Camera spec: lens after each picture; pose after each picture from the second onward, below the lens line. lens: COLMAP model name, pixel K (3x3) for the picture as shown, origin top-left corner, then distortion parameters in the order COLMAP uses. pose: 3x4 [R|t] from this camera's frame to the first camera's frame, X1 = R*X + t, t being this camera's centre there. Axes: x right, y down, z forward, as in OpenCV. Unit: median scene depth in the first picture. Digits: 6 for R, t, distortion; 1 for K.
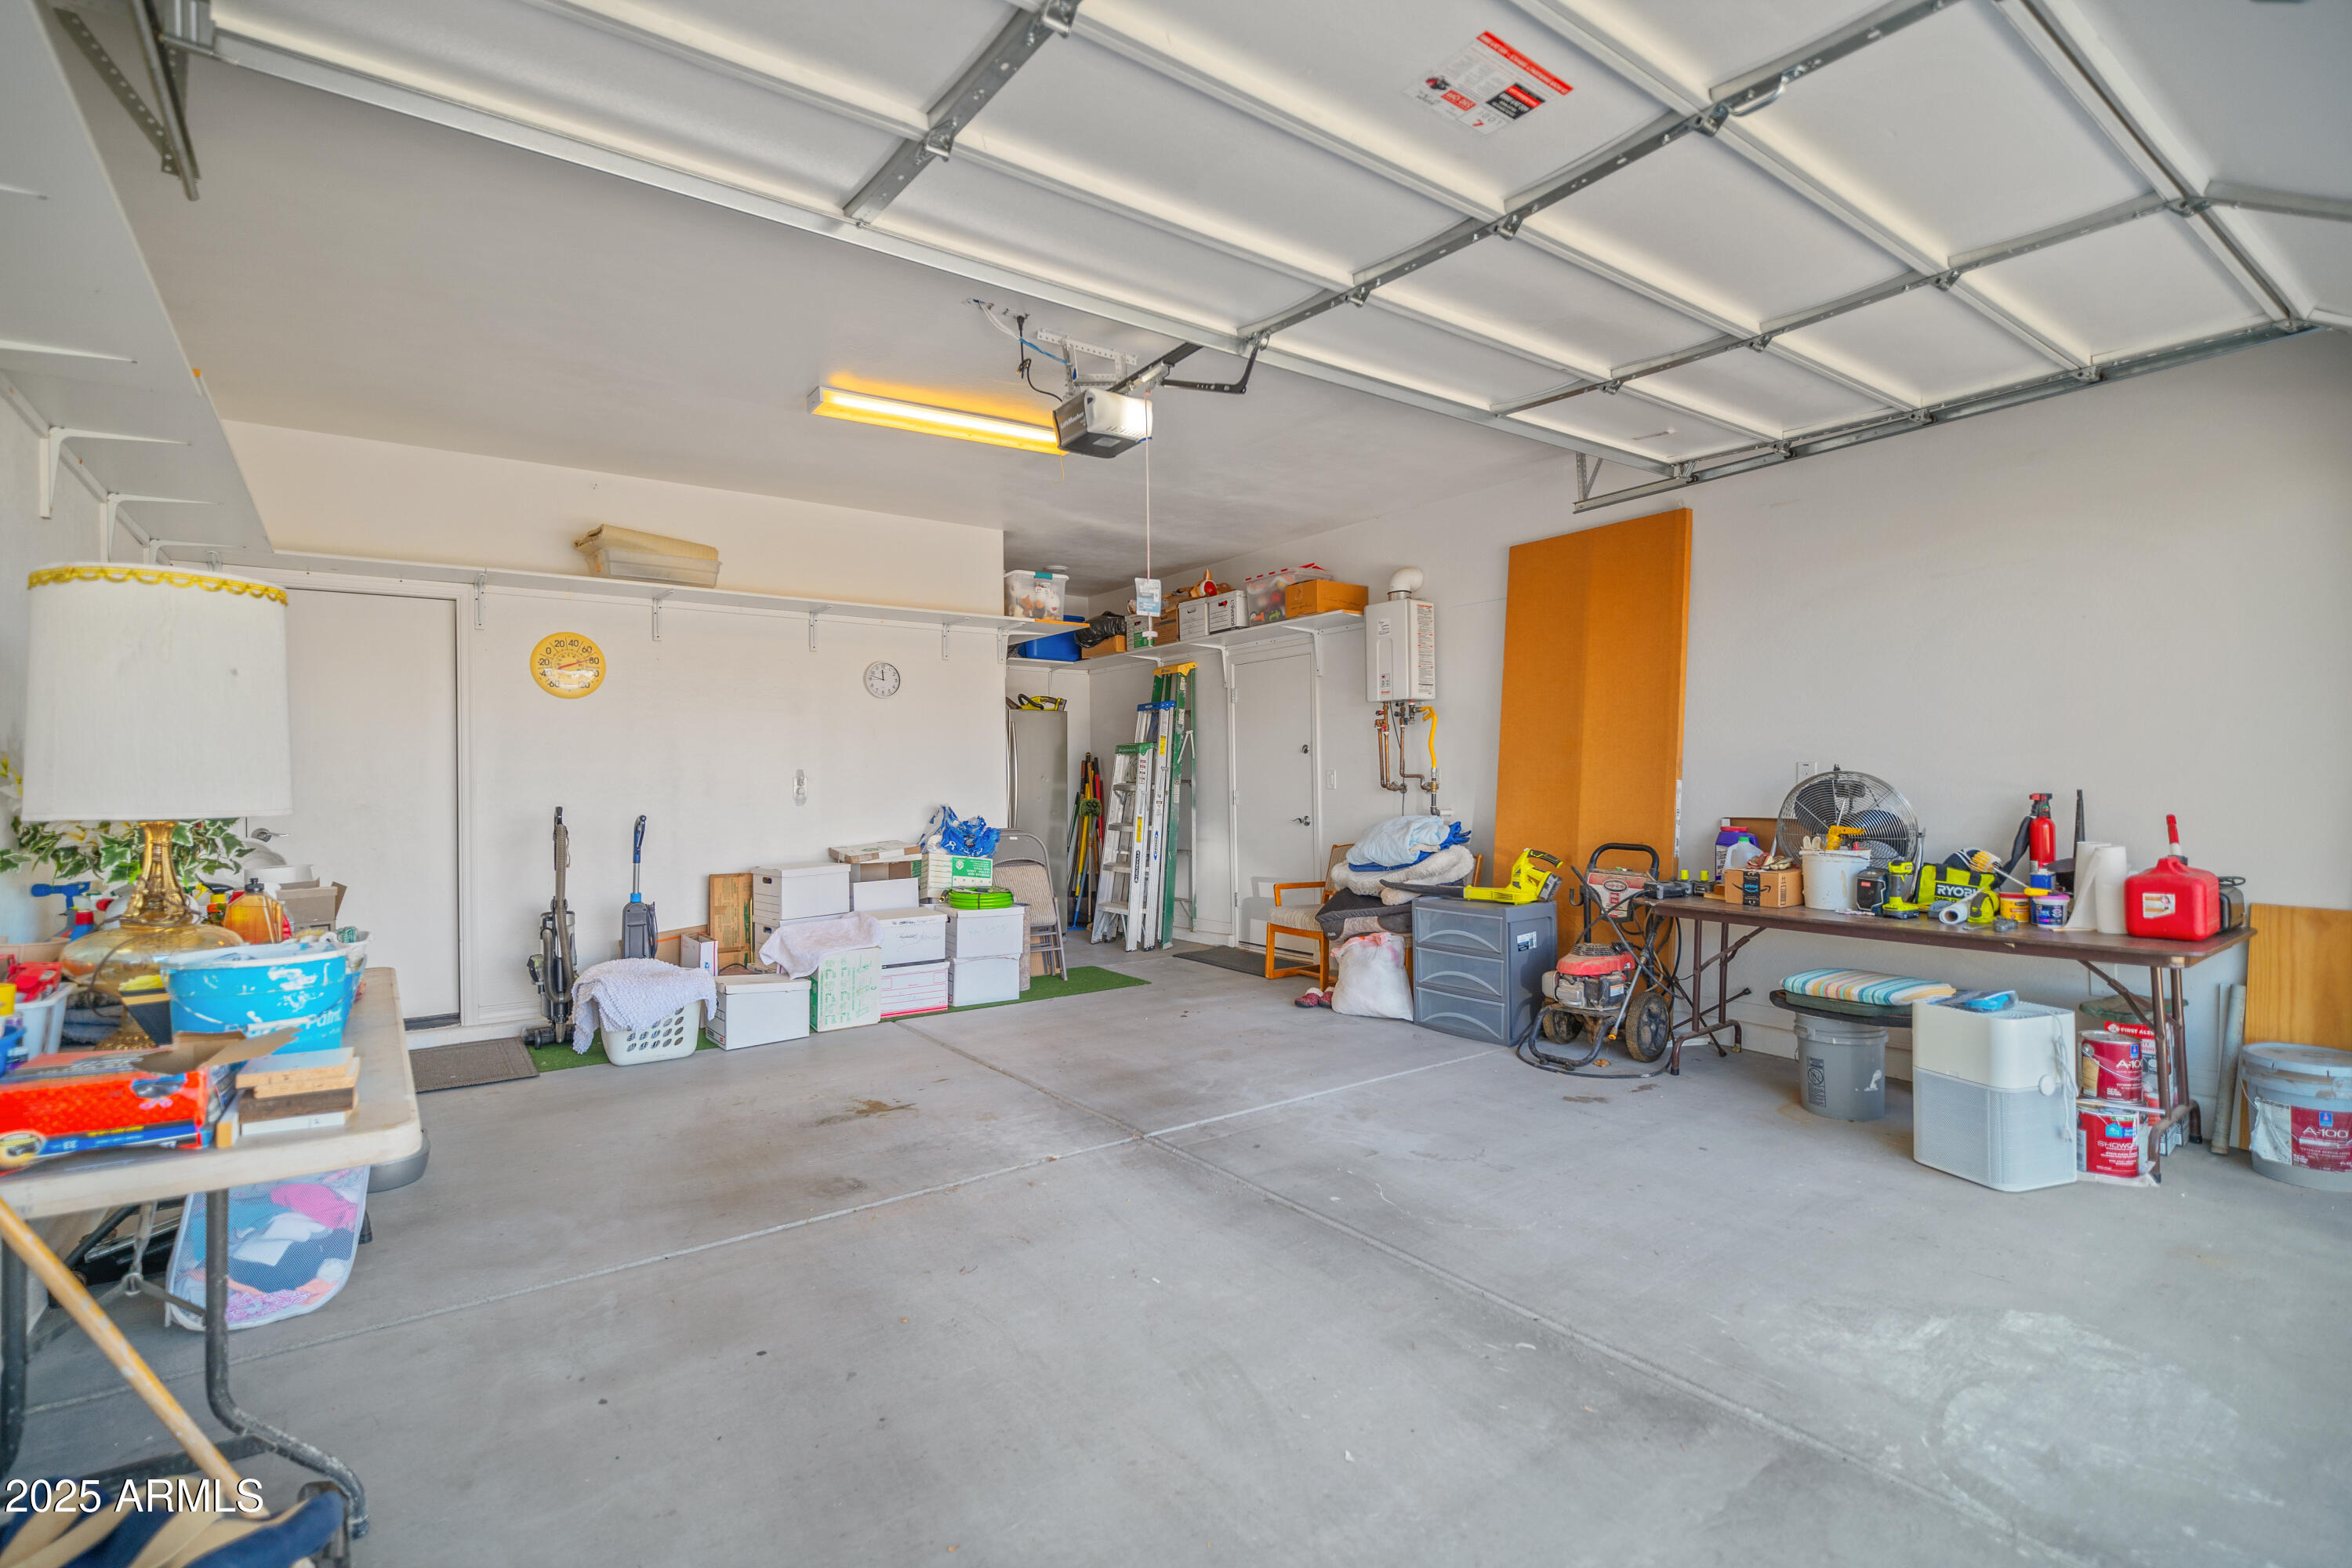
lens RADIAL K [[1105.9, 0, 1175.1], [0, 1105.9, 790.2], [0, 0, 1]] dist [-0.007152, 0.002651]
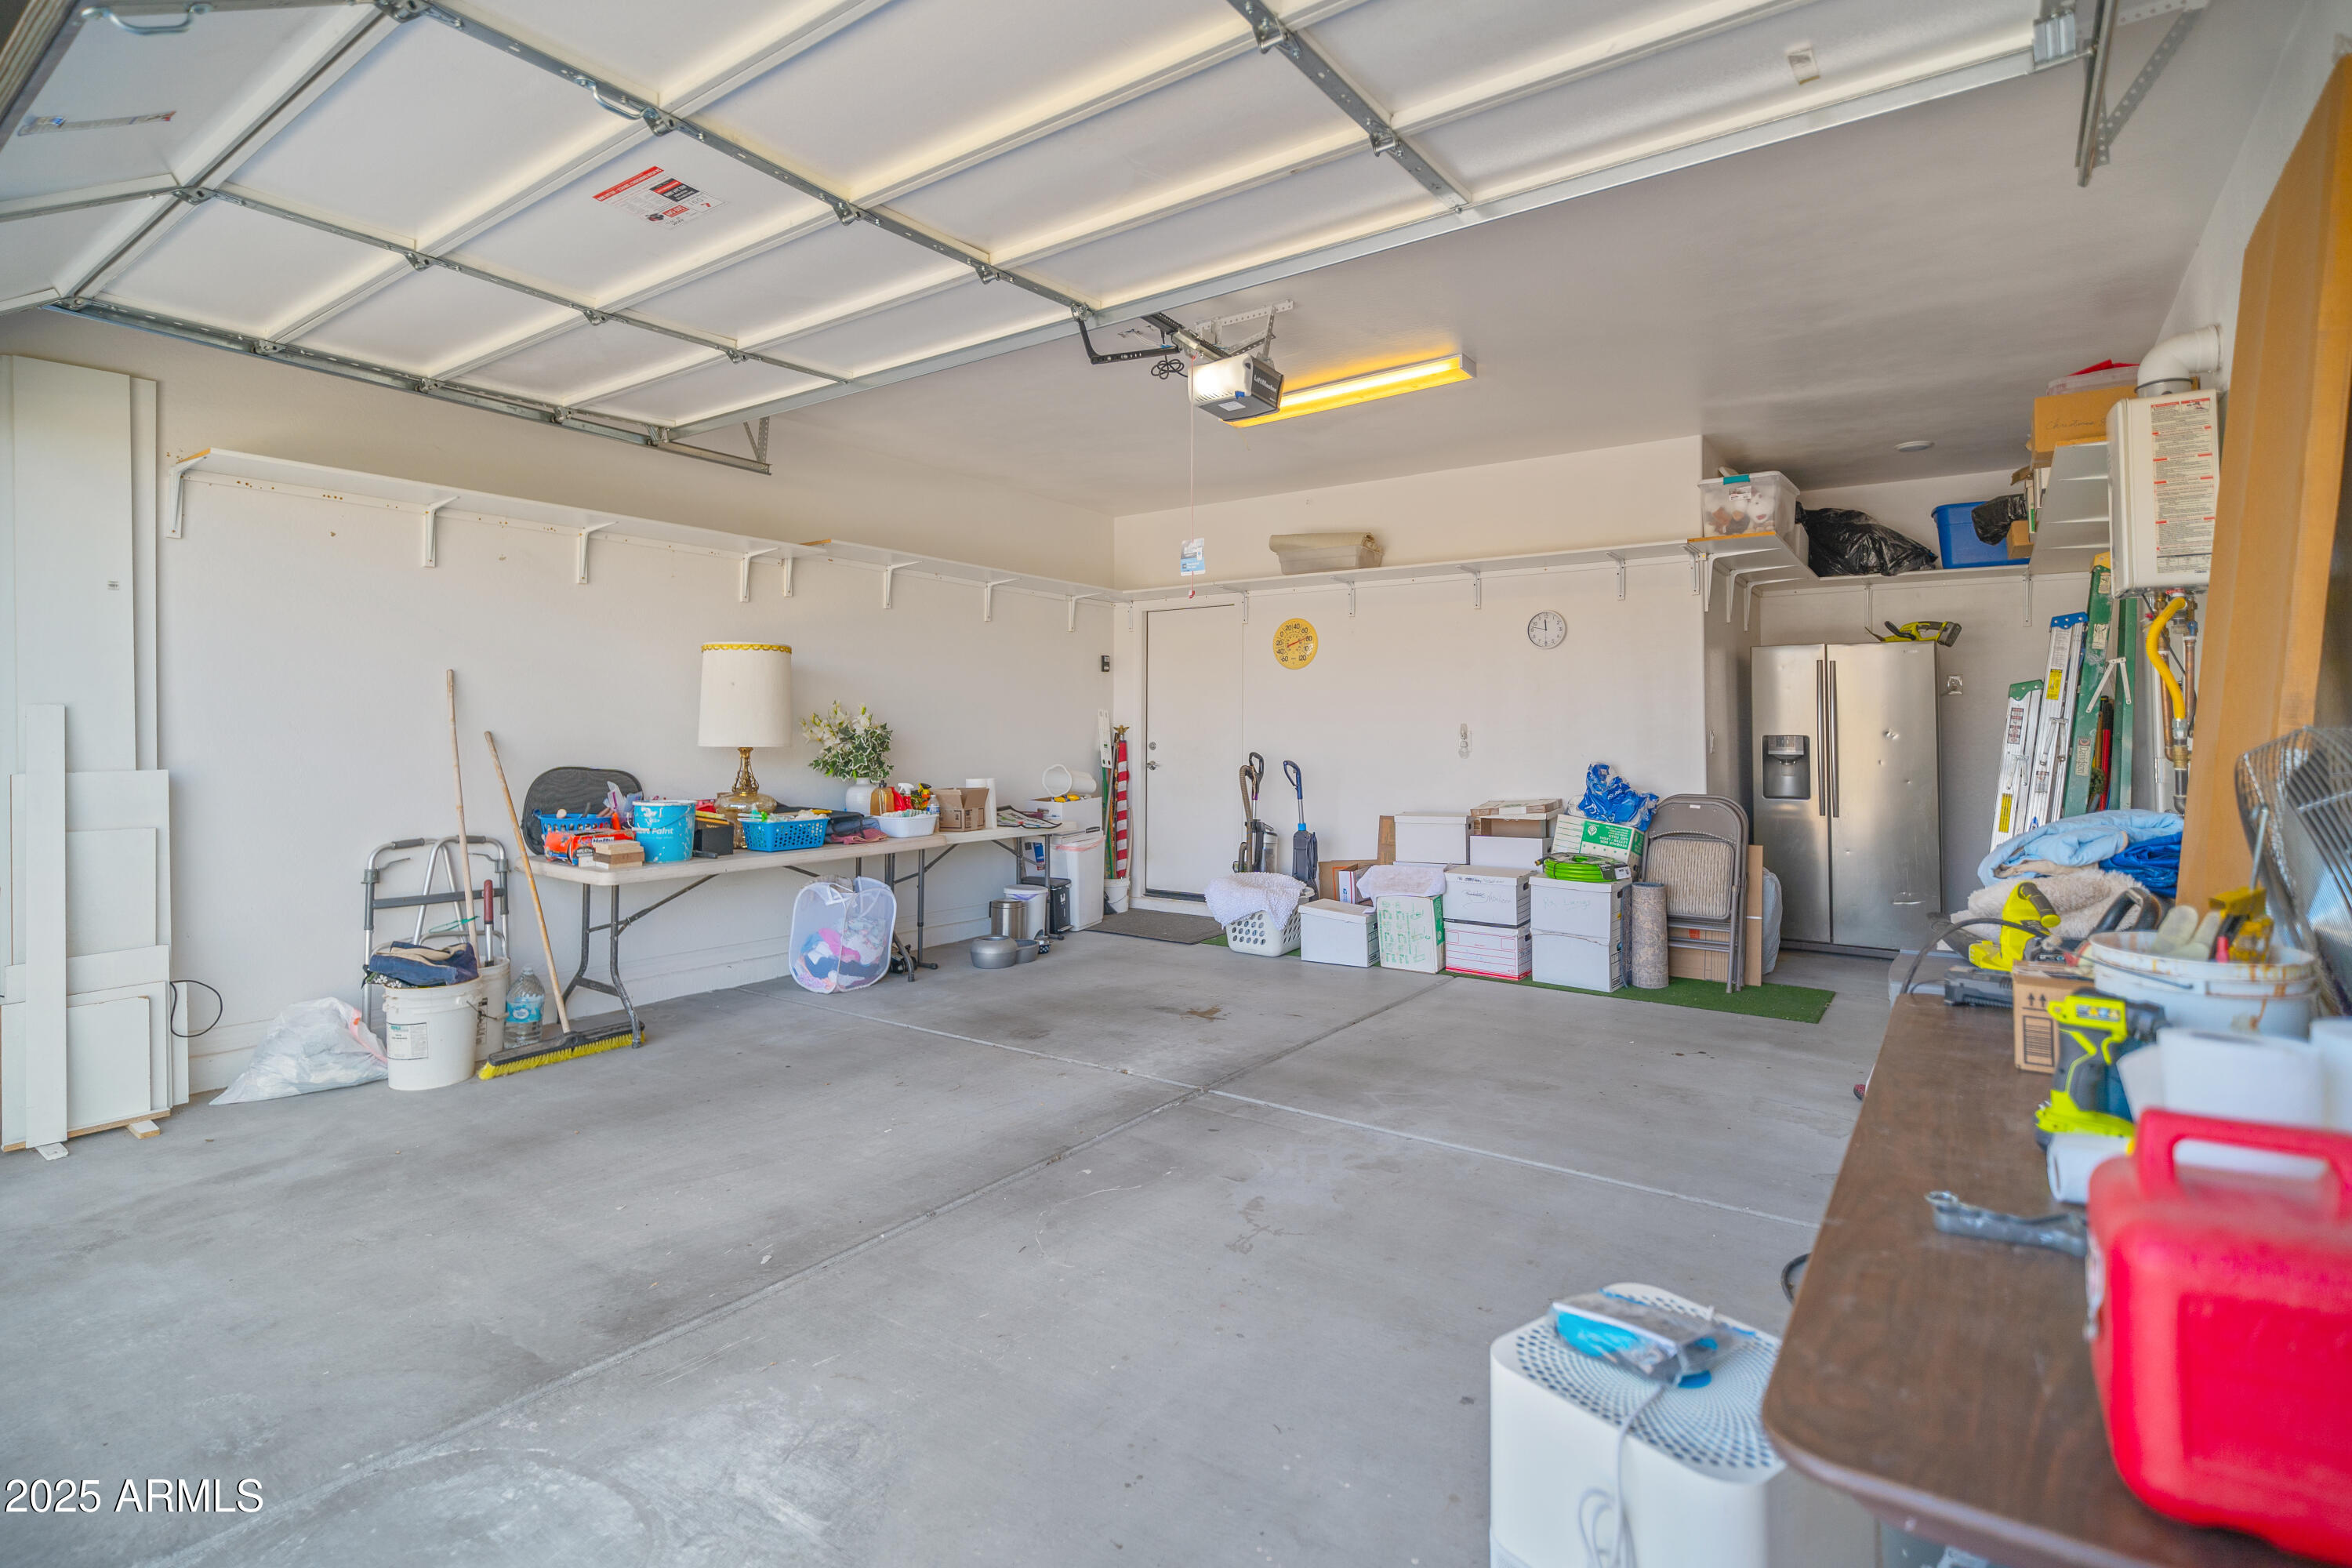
lens RADIAL K [[1105.9, 0, 1132.5], [0, 1105.9, 709.9], [0, 0, 1]] dist [-0.007152, 0.002651]
pose [[0.303794, -0.013233, -0.952646, 0.924022], [-0.014872, 0.999716, -0.018630, -0.012500], [0.952622, 0.019828, 0.303511, 0.632935]]
